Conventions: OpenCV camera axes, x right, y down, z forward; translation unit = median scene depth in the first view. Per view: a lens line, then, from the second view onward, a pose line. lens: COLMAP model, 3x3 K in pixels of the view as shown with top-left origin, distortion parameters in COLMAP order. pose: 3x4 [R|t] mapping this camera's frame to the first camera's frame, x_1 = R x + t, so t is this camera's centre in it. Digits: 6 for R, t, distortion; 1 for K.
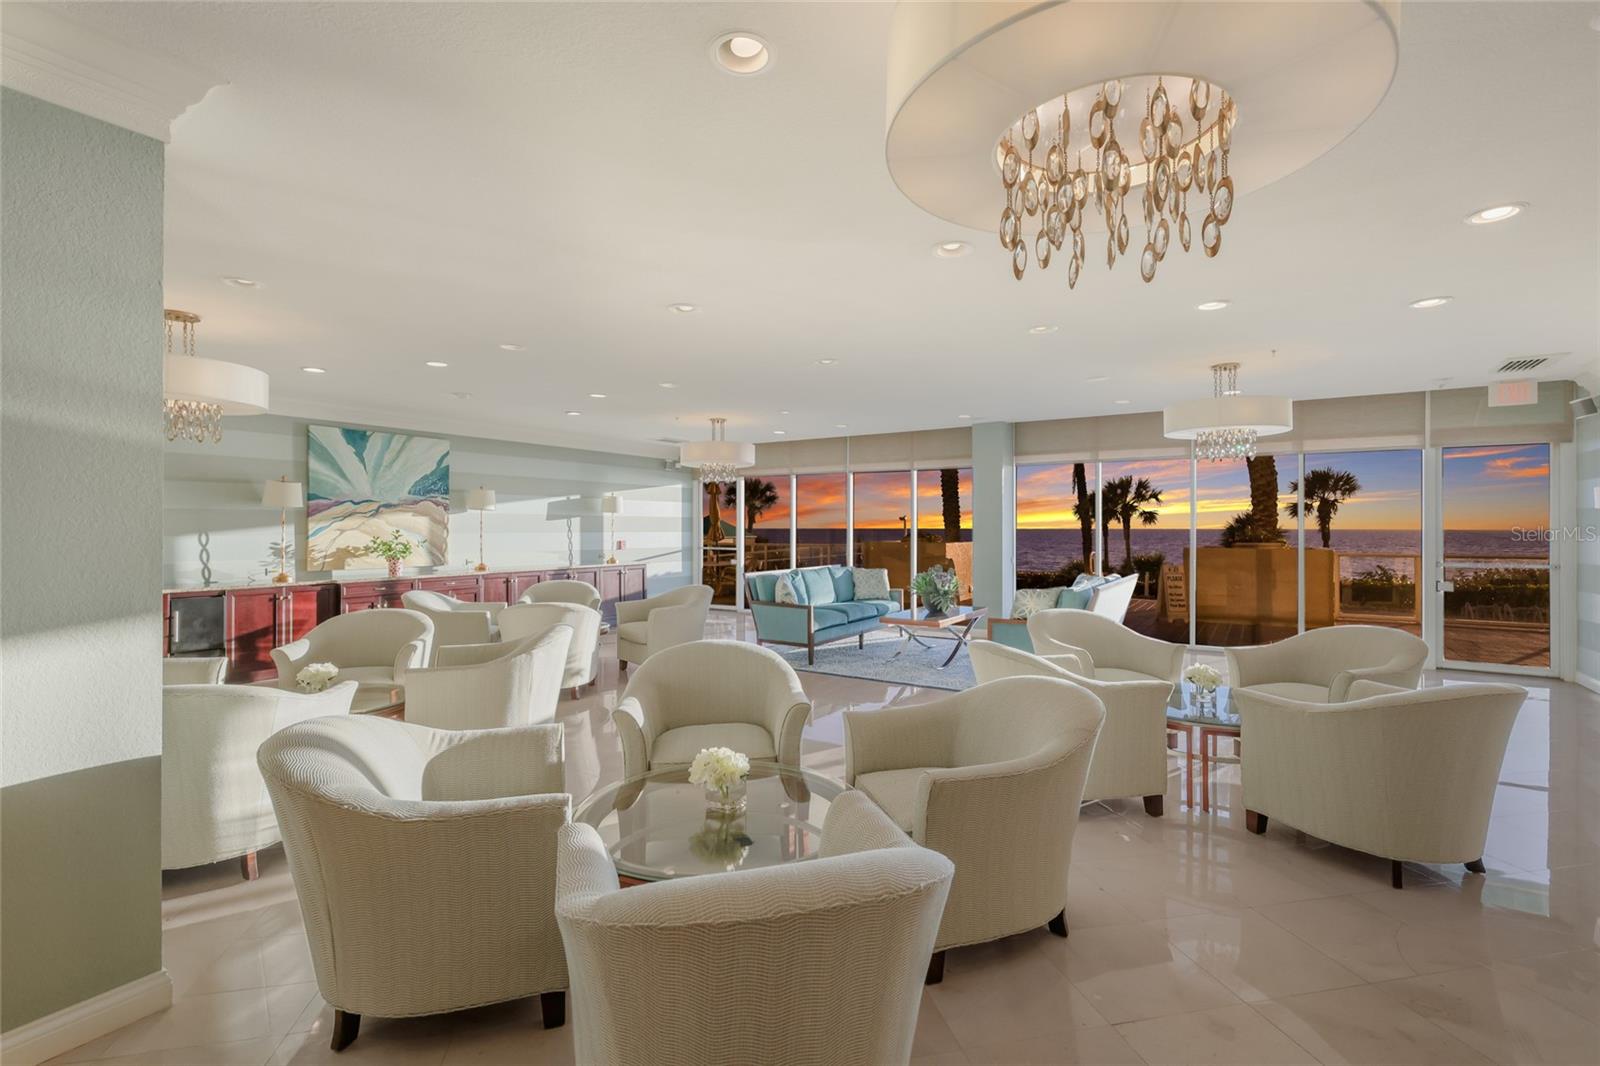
lens RADIAL K [[715.7, 0, 797.8], [0, 715.7, 529.4], [0, 0, 1]] dist [0.001060, 0.000127]
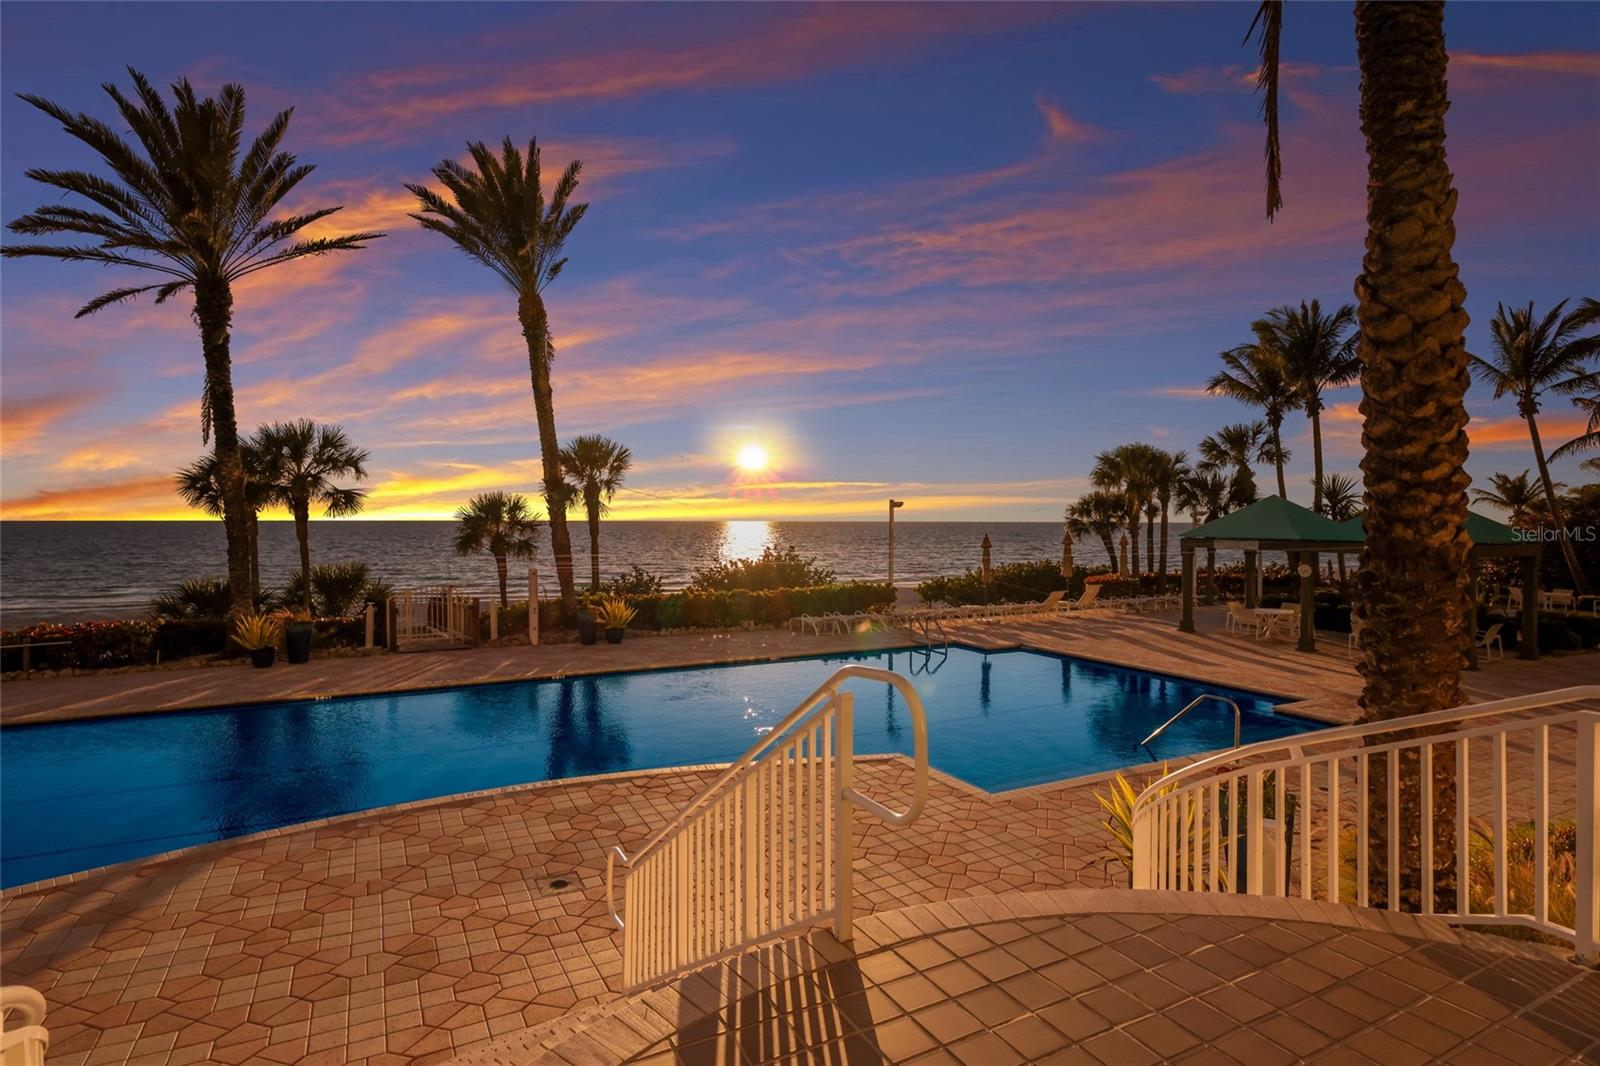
lens RADIAL K [[814.5, 0, 803.5], [0, 814.5, 519.9], [0, 0, 1]] dist [0.001374, 0.000595]
pose [[0.497433, -0.002034, 0.867500, 0.187396], [0.000282, 0.999998, 0.002184, -0.004123], [-0.867502, -0.000842, 0.497433, 0.602125]]
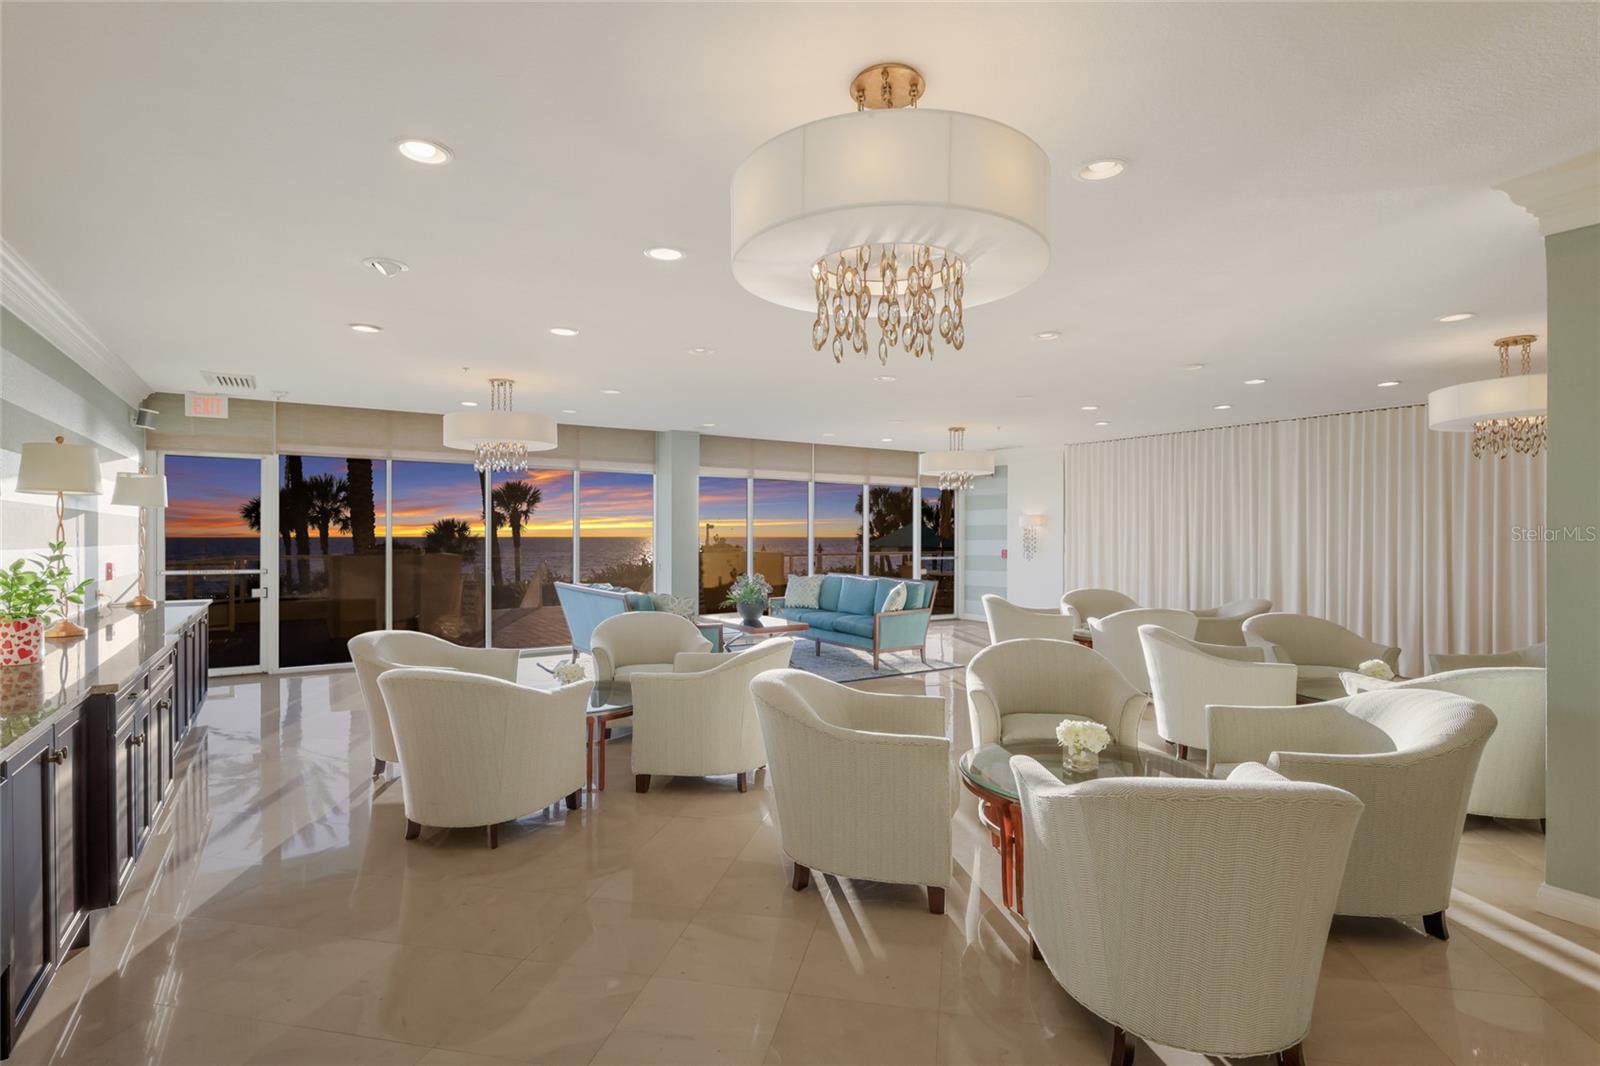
lens RADIAL K [[763.2, 0, 800.7], [0, 763.2, 536.5], [0, 0, 1]] dist [-0.001360, 0.000194]
pose [[0.409279, -0.001084, 0.912409, -0.249466], [0.001679, 0.999998, 0.000435, -0.000742], [-0.912408, 0.001354, 0.409280, 0.161592]]
